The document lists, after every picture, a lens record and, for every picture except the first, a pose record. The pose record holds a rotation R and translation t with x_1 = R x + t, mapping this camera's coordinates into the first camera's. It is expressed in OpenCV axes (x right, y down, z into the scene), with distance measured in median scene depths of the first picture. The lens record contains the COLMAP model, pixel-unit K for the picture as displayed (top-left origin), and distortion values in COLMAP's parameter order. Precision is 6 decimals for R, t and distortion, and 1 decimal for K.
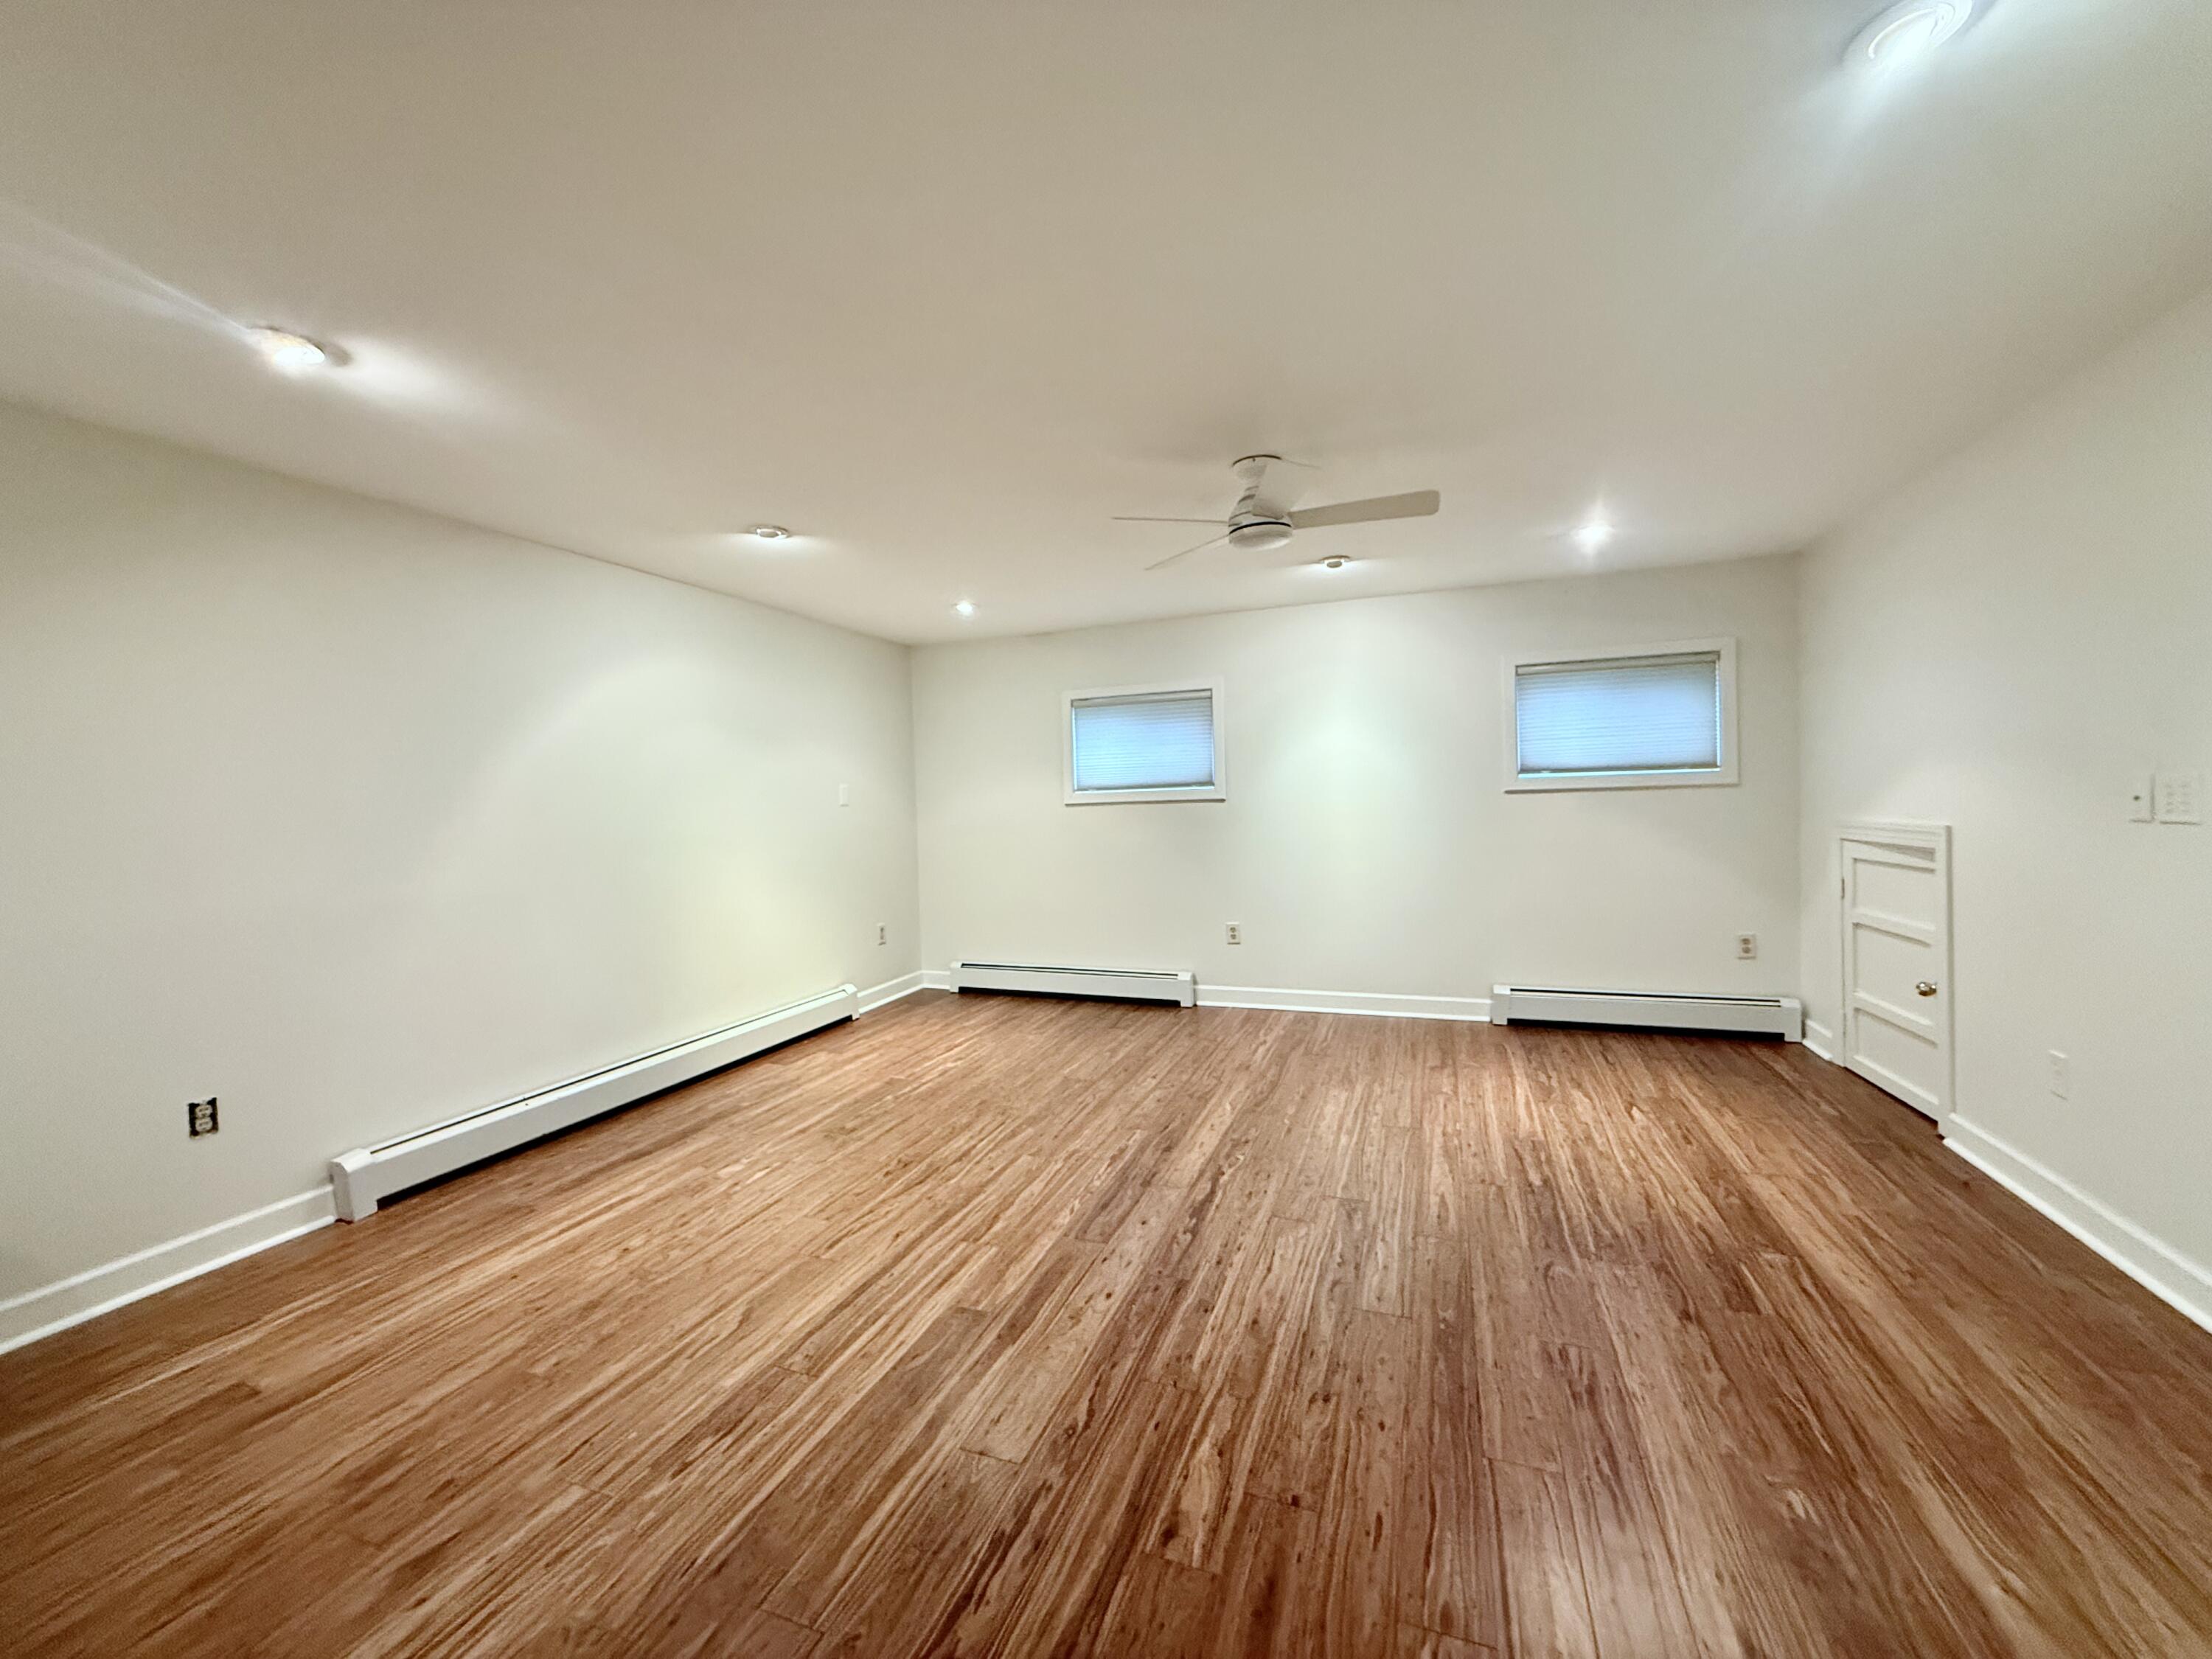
lens RADIAL K [[885.3, 0, 1097.0], [0, 885.3, 824.3], [0, 0, 1]] dist [0.002559, -0.000551]
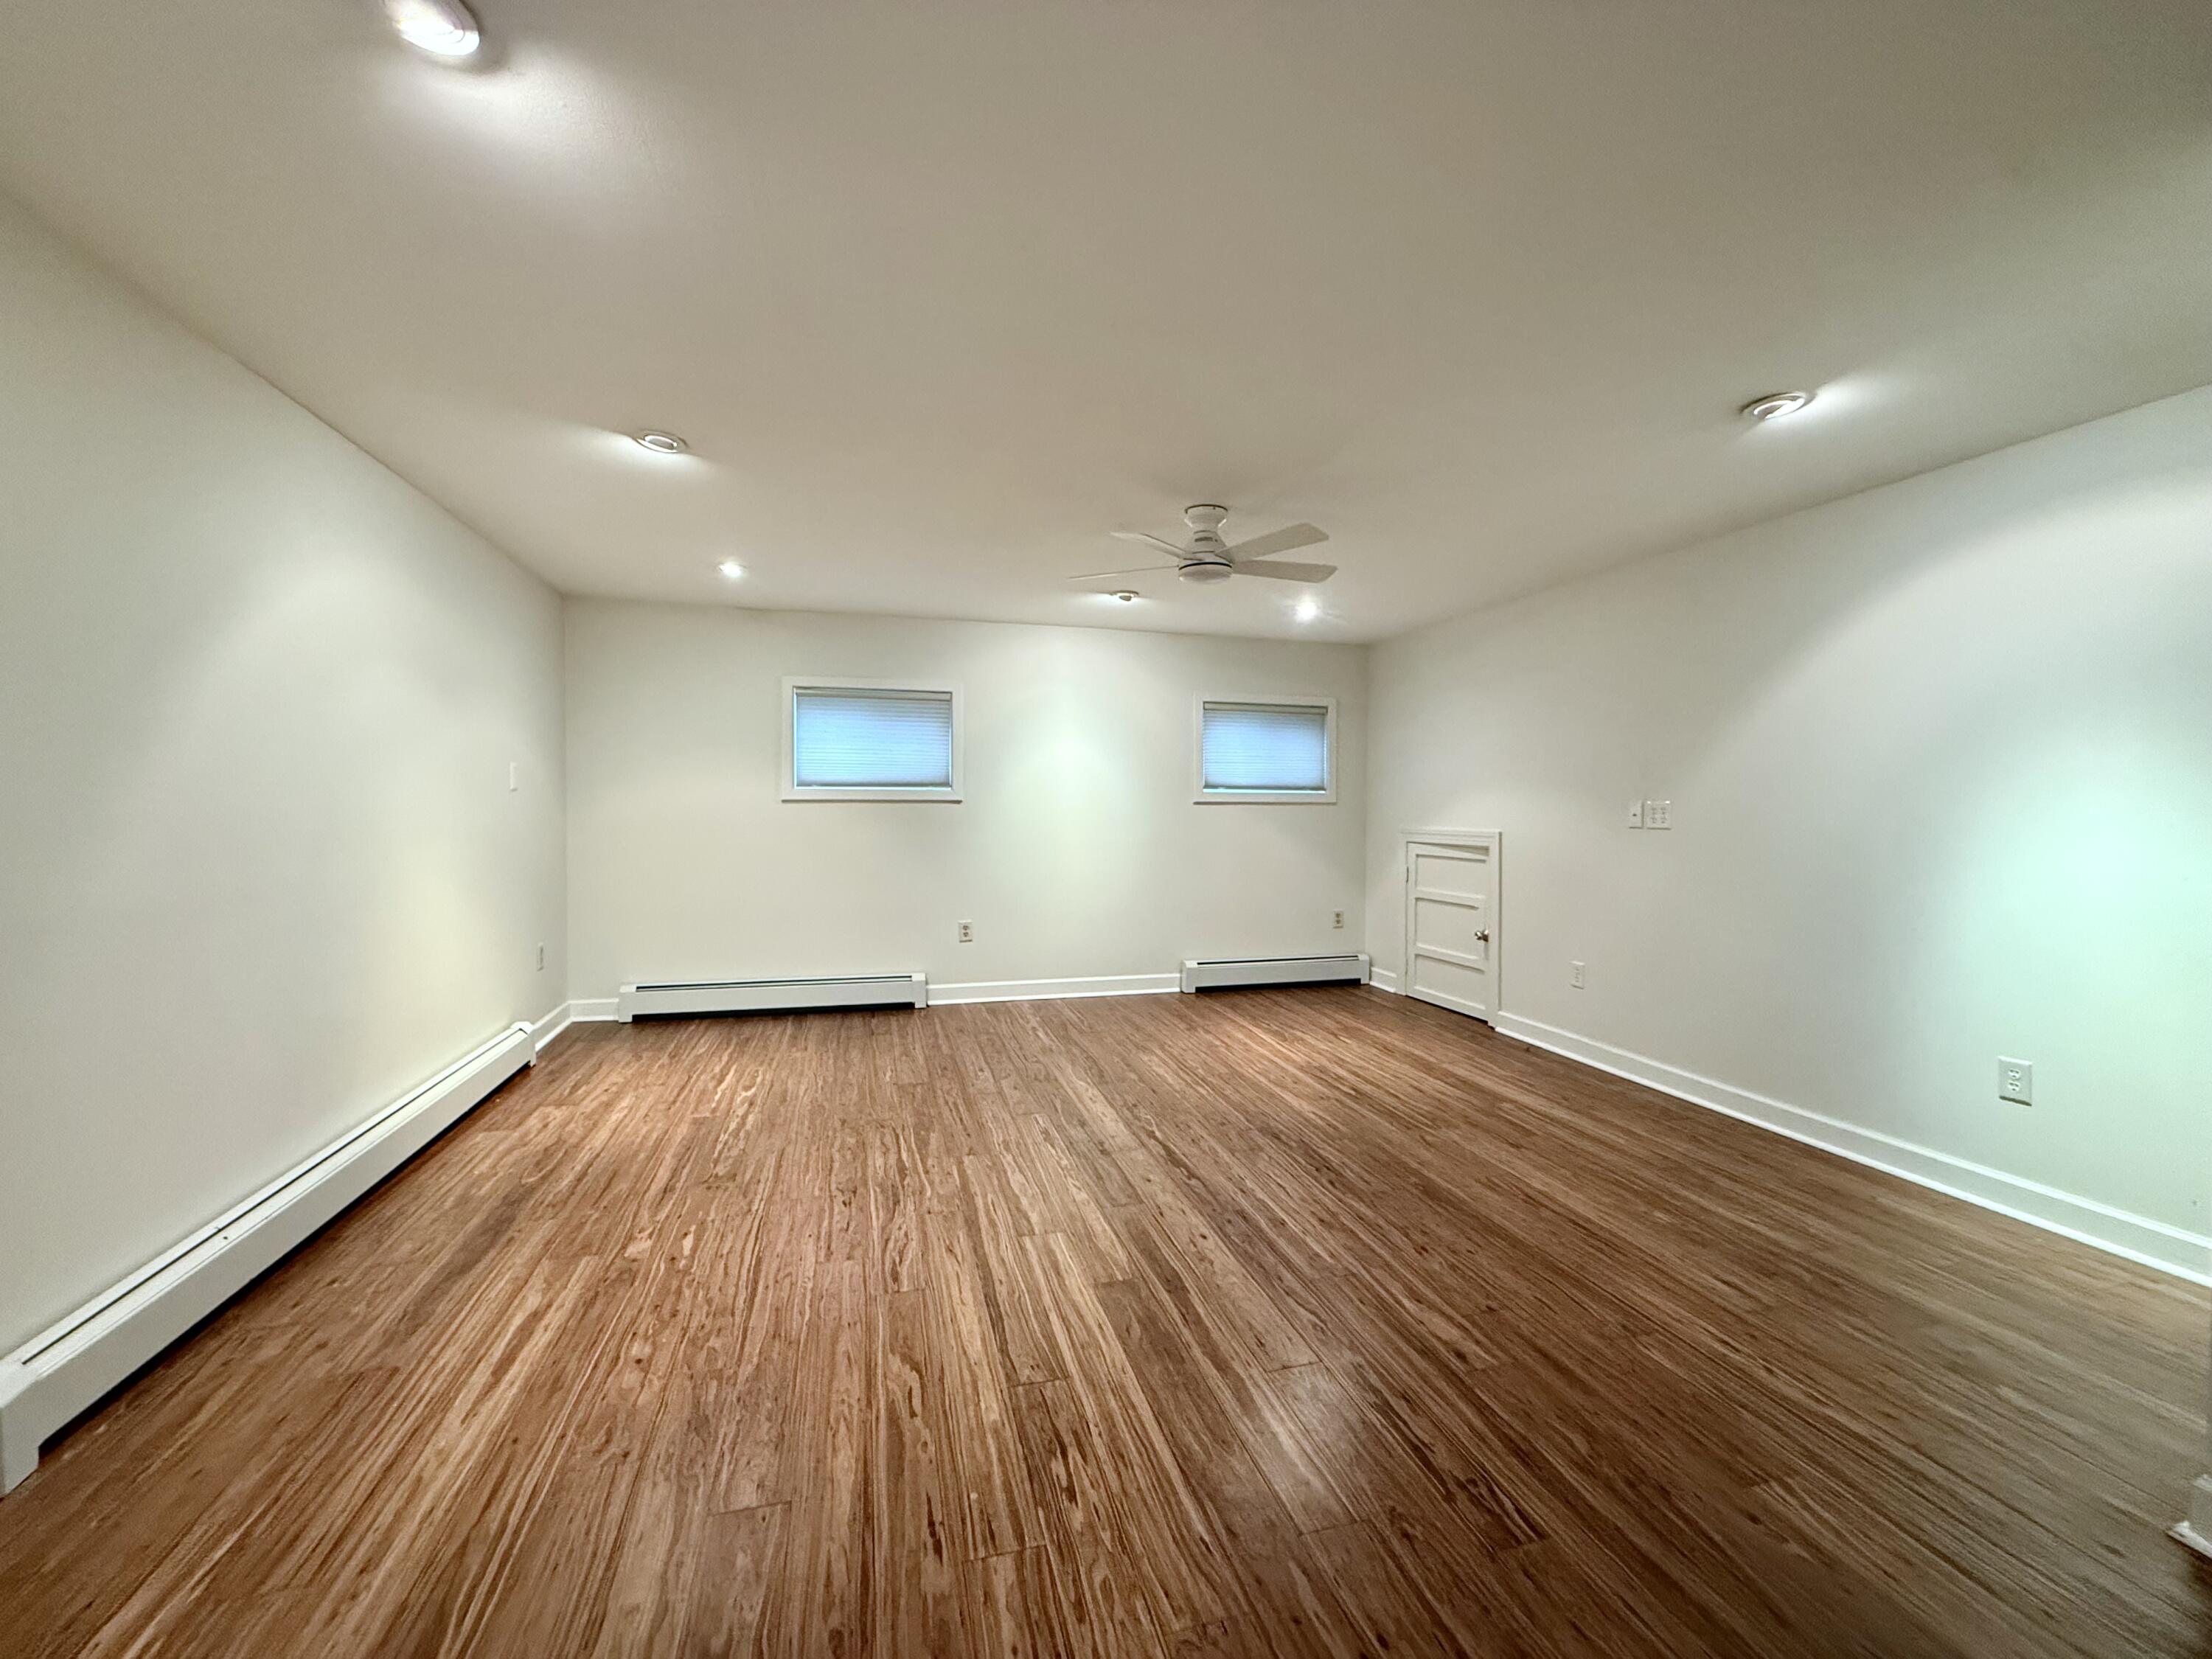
lens RADIAL K [[885.3, 0, 1100.6], [0, 885.3, 824.8], [0, 0, 1]] dist [0.002559, -0.000551]
pose [[0.804234, 0.022553, 0.593885, -0.564415], [-0.013559, 0.999716, -0.019604, 0.029523], [-0.594158, 0.007714, 0.804311, 0.133456]]
